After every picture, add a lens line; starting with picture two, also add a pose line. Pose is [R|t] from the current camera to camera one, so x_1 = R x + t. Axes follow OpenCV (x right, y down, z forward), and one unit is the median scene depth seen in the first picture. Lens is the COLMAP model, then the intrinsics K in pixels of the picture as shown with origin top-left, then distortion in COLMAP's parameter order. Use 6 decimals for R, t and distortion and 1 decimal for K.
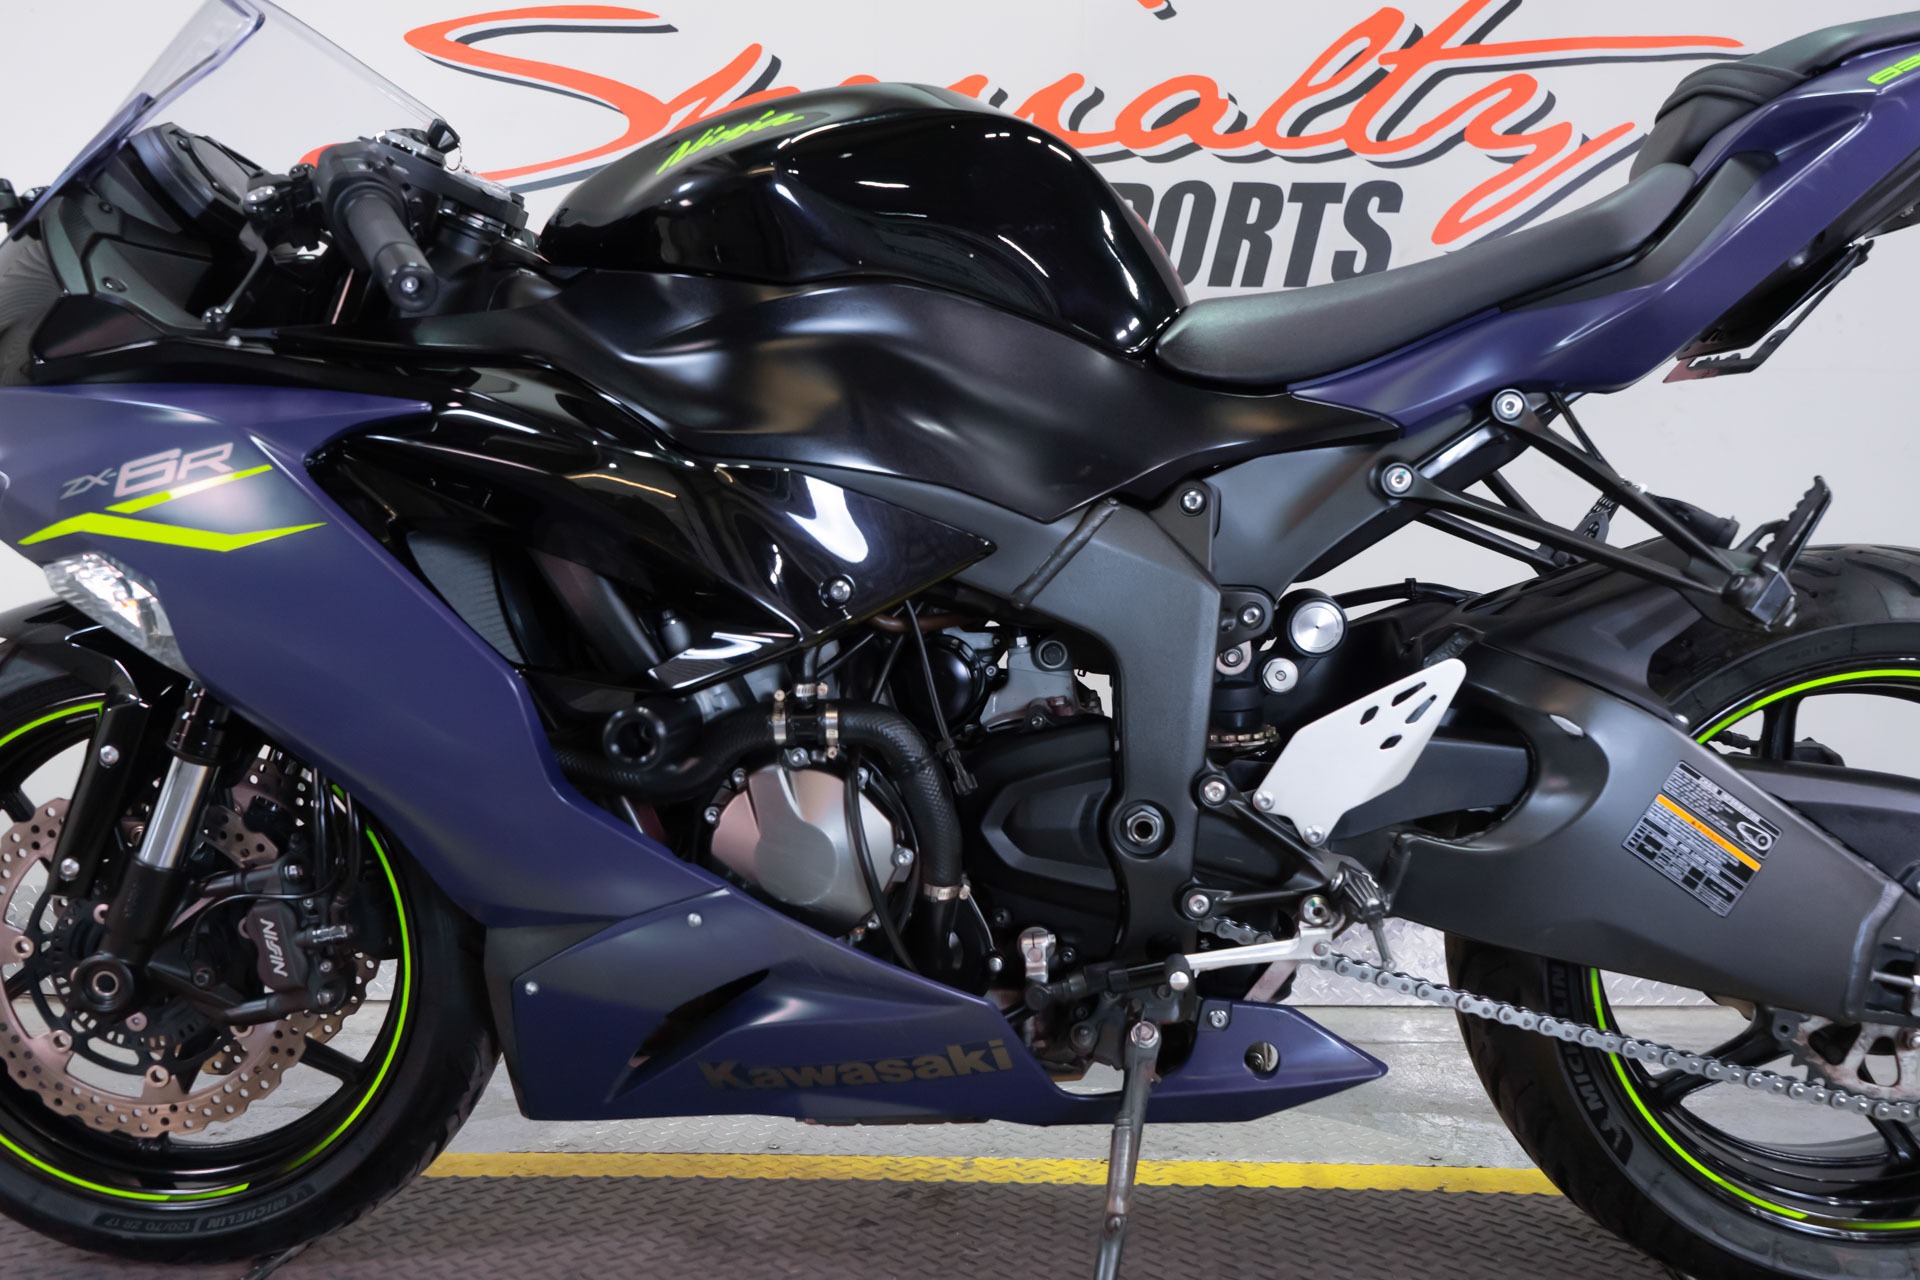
lens RADIAL K [[1608.3, 0, 960.0], [0, 1608.3, 640.0], [0, 0, 1]] dist [-0.006214, -0.003716]
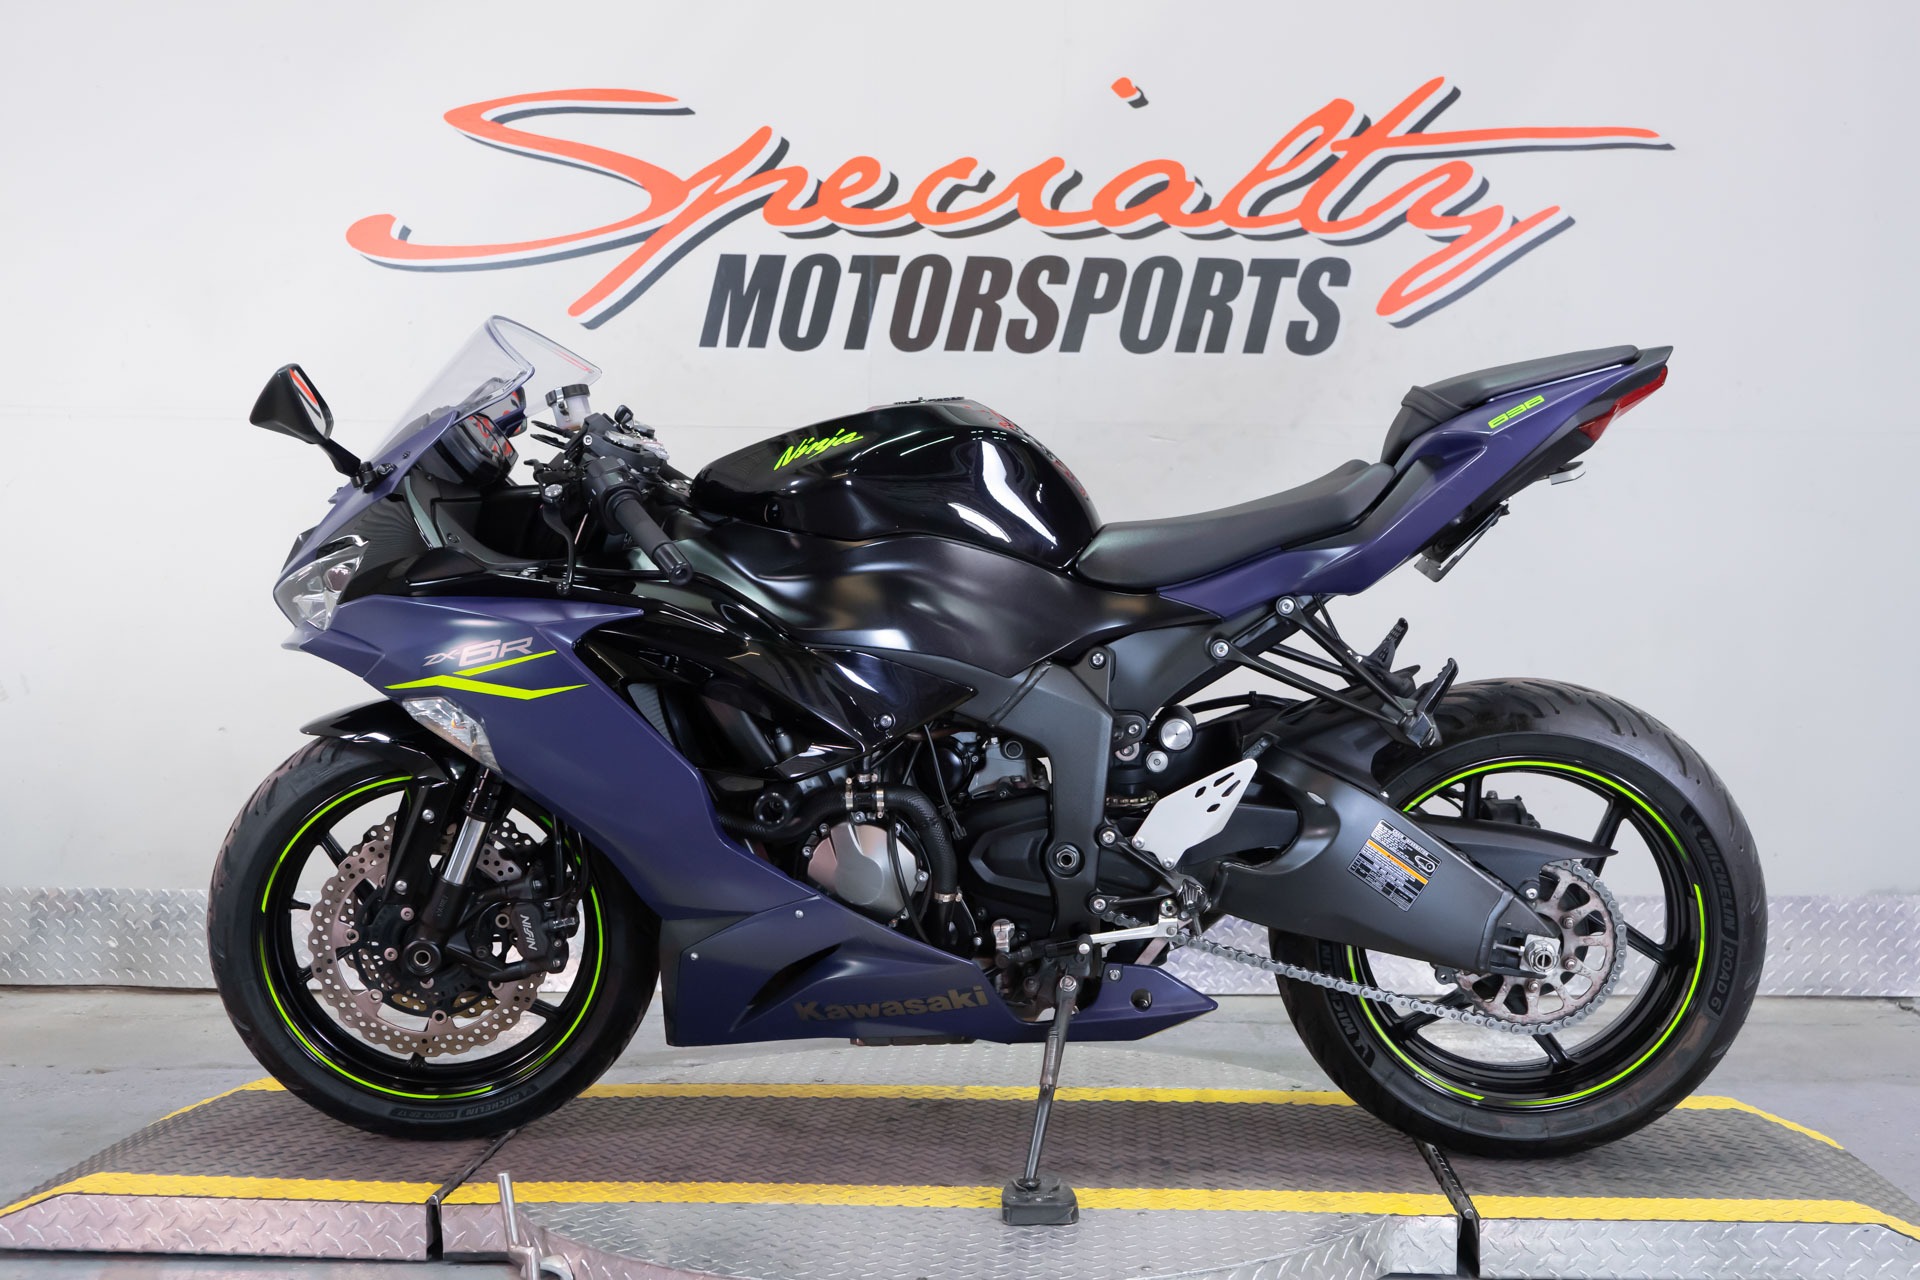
lens RADIAL K [[2098.6, 0, 960.0], [0, 2098.6, 640.0], [0, 0, 1]] dist [0.001886, 0.017809]
pose [[0.999978, -0.000012, 0.006651, -0.009823], [-0.000223, 0.999375, 0.035336, -0.177156], [-0.006648, -0.035337, 0.999353, -1.105673]]
